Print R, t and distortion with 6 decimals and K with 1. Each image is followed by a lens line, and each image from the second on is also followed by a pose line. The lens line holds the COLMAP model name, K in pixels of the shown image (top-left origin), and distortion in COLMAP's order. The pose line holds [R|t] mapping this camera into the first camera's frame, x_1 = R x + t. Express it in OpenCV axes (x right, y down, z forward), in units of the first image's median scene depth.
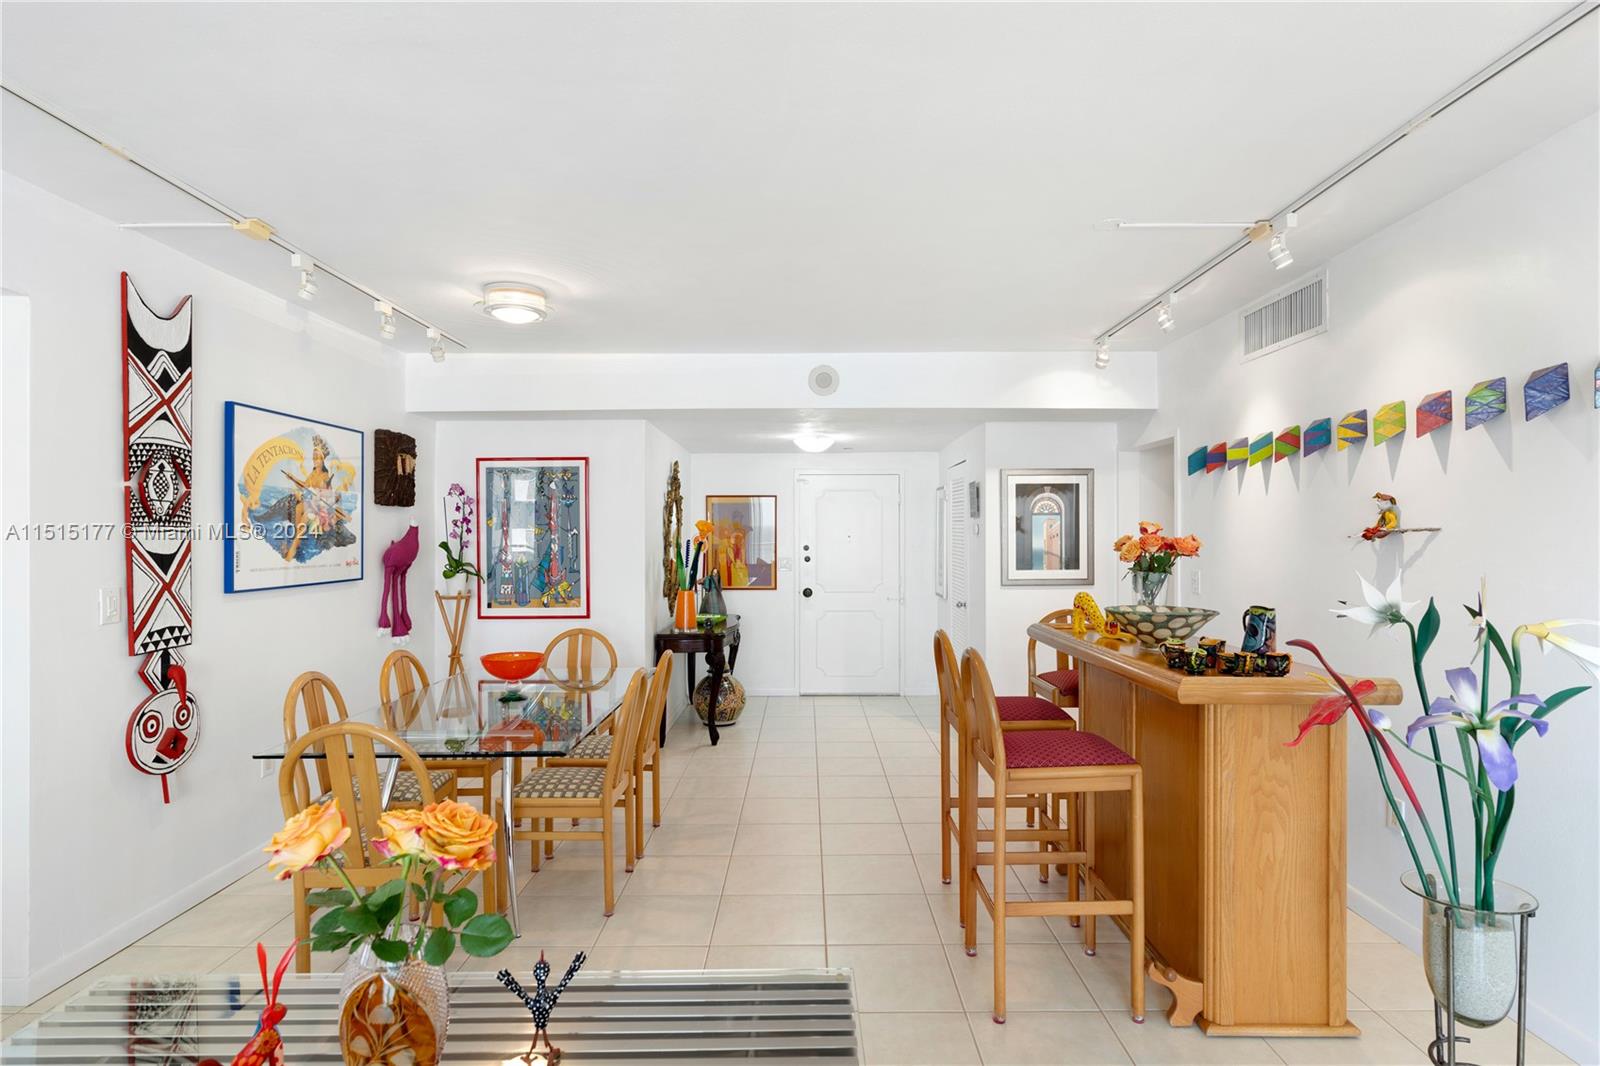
lens RADIAL K [[815.5, 0, 800.0], [0, 815.5, 533.0], [0, 0, 1]] dist [0.001378, 0.000372]
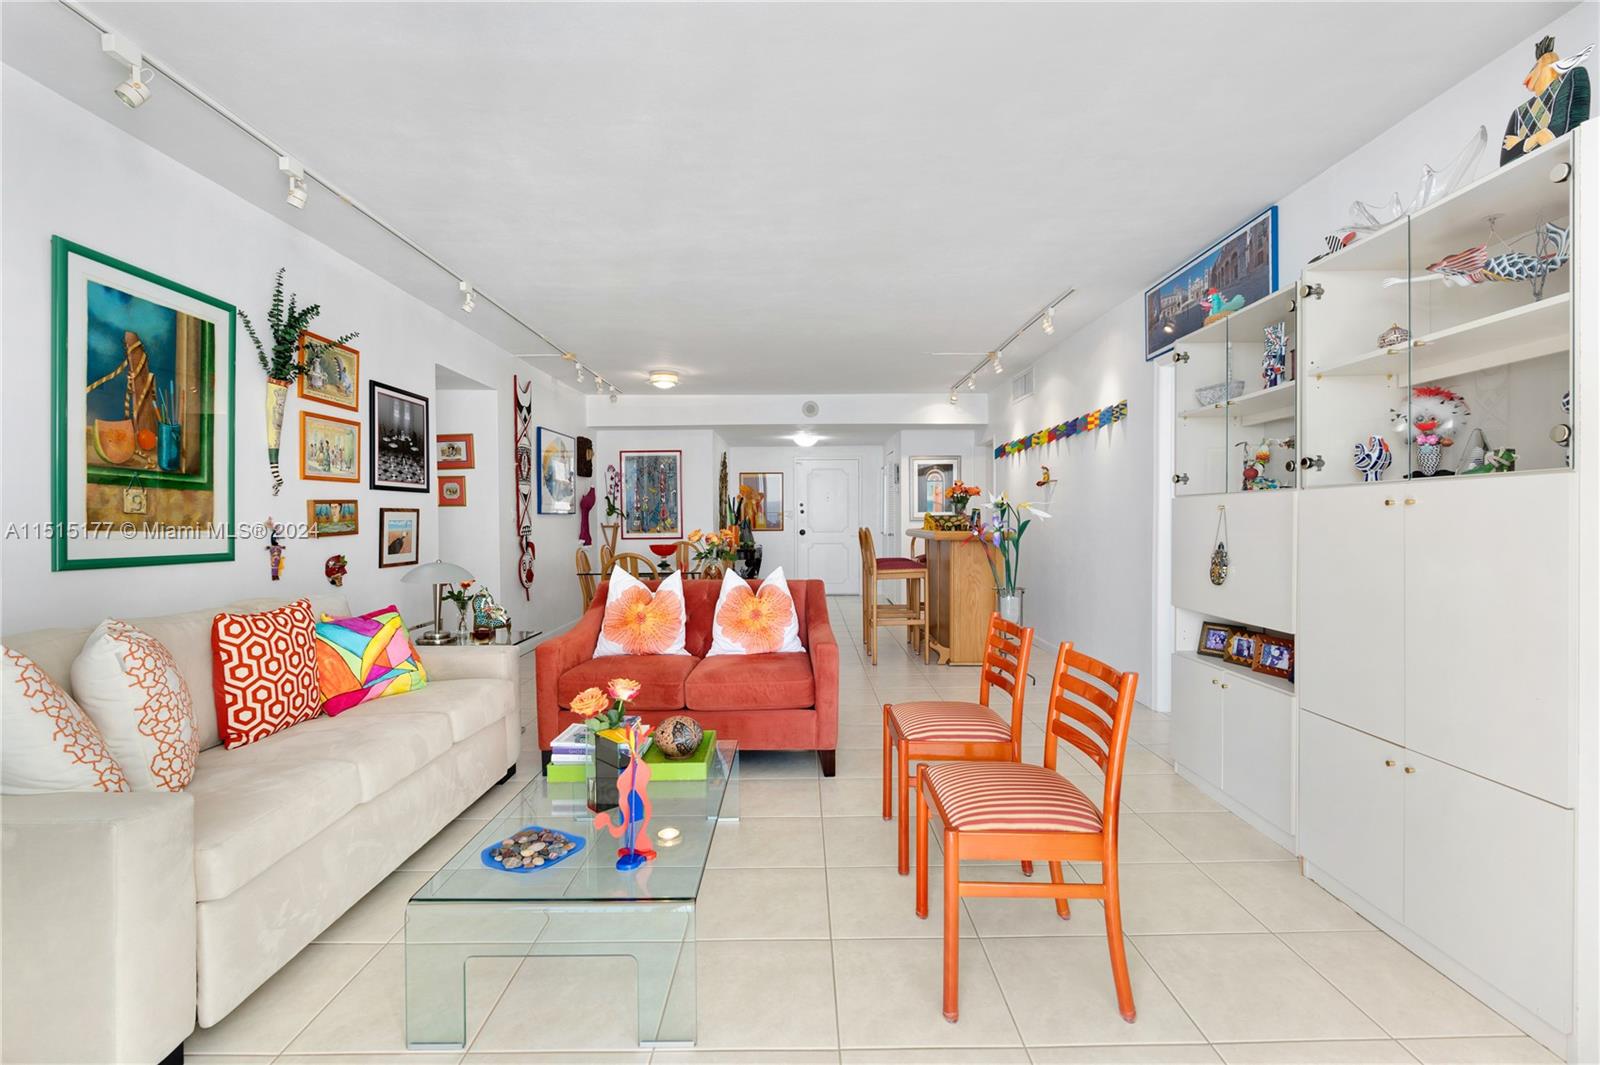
lens RADIAL K [[722.6, 0, 803.3], [0, 722.6, 533.4], [0, 0, 1]] dist [-0.011067, 0.000472]
pose [[0.999945, -0.004133, 0.009665, -0.005893], [0.003856, 0.999585, 0.028541, 0.068719], [-0.009779, -0.028502, 0.999546, -0.891828]]
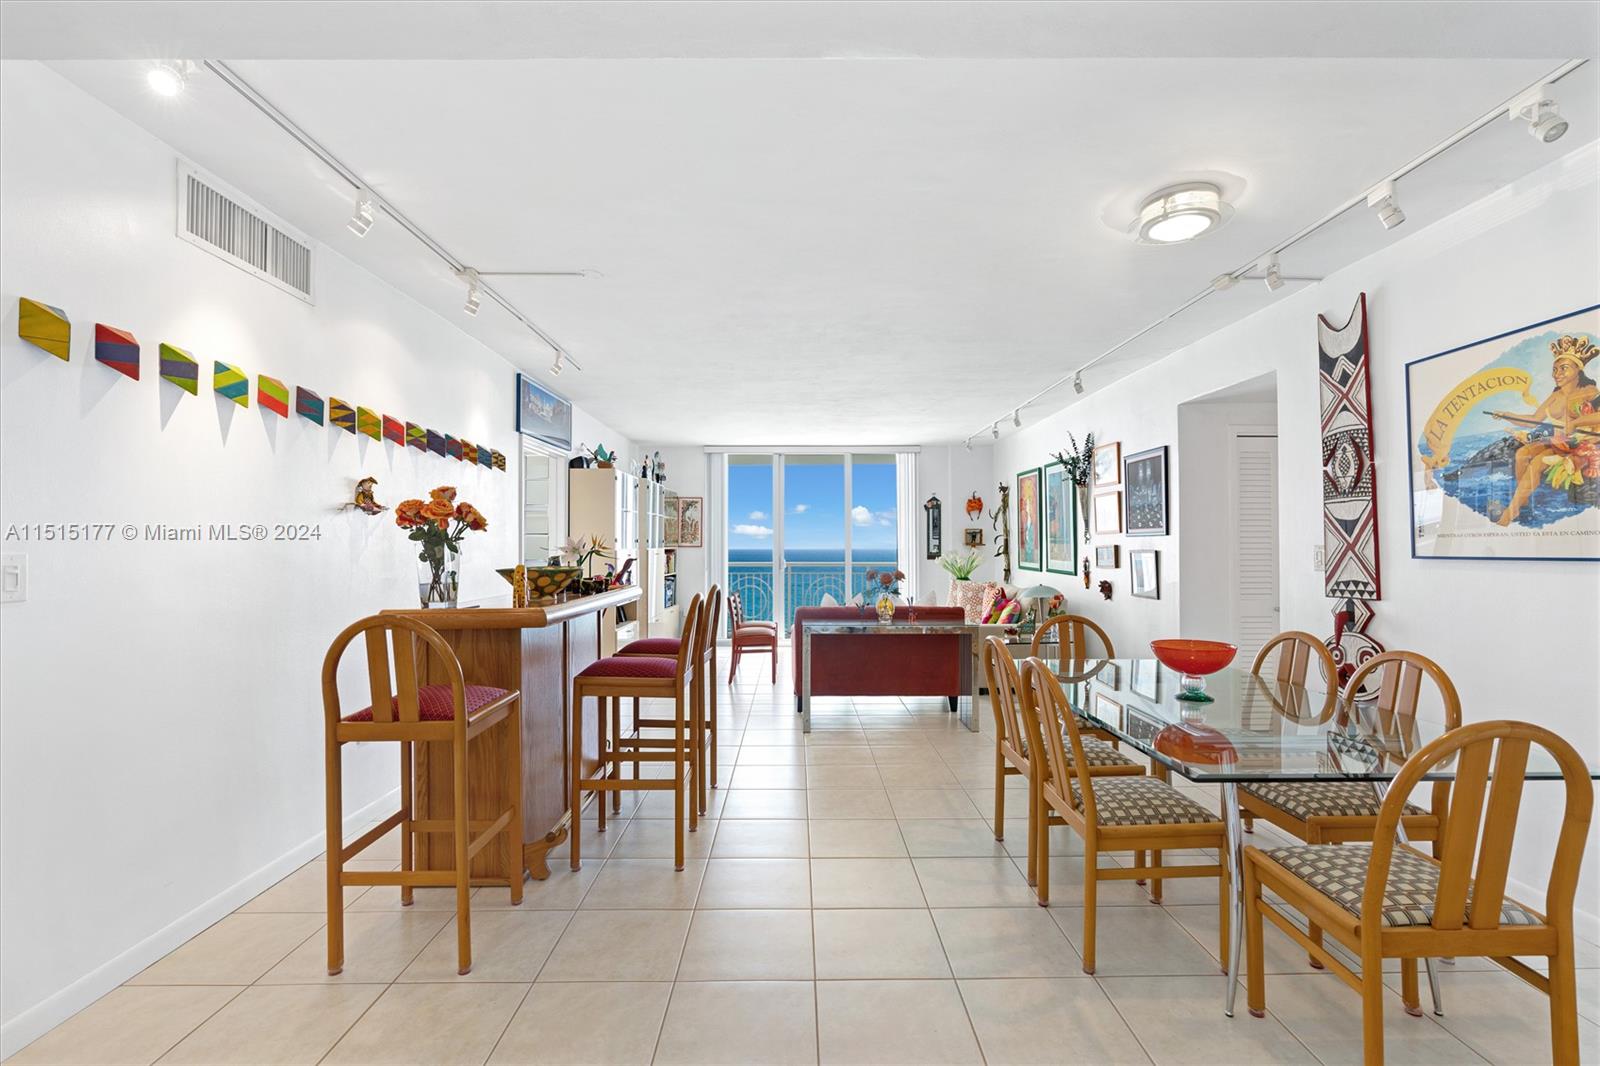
lens RADIAL K [[711.1, 0, 800.0], [0, 711.1, 533.0], [0, 0, 1]] dist [-0.007455, 0.000676]
pose [[-0.999920, 0.004798, -0.011673, 0.044095], [0.005096, 0.999657, -0.025696, 0.056917], [0.011546, -0.025753, -0.999602, 1.707647]]
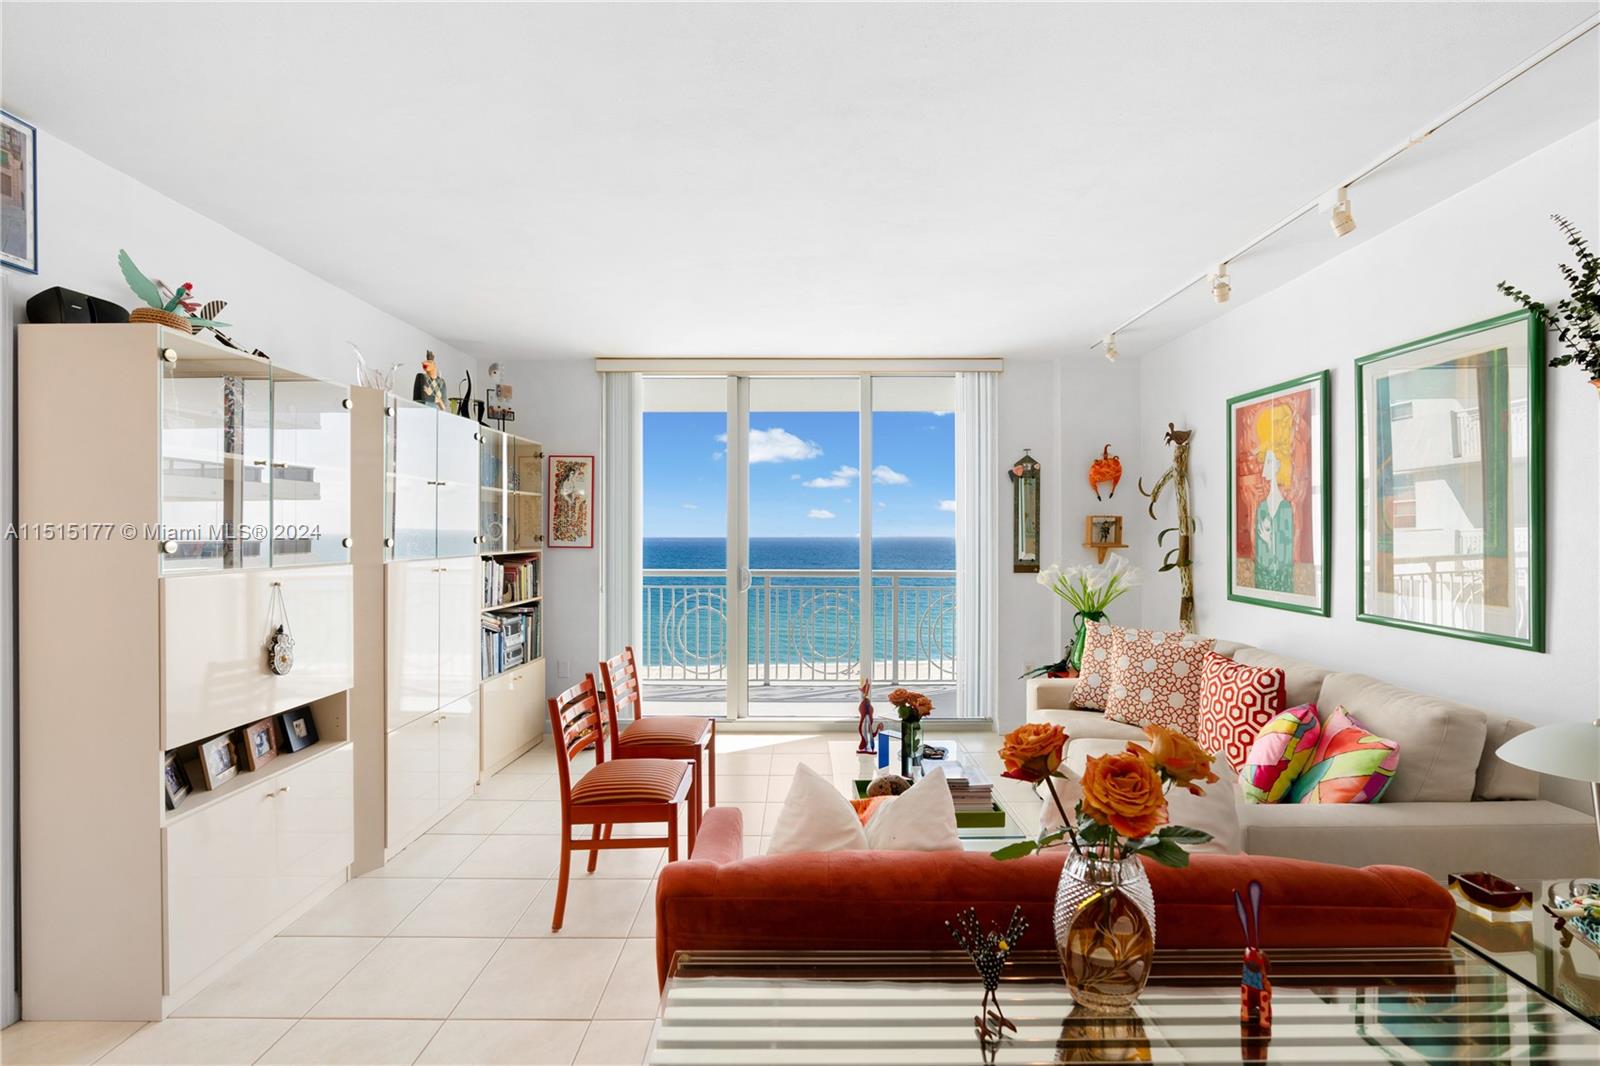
lens RADIAL K [[715.5, 0, 798.7], [0, 715.5, 537.5], [0, 0, 1]] dist [-0.011671, 0.000820]
pose [[-0.999997, 0.001904, -0.001249, -0.027017], [0.001908, 0.999994, -0.002727, 0.023861], [0.001244, -0.002729, -0.999996, 0.551618]]
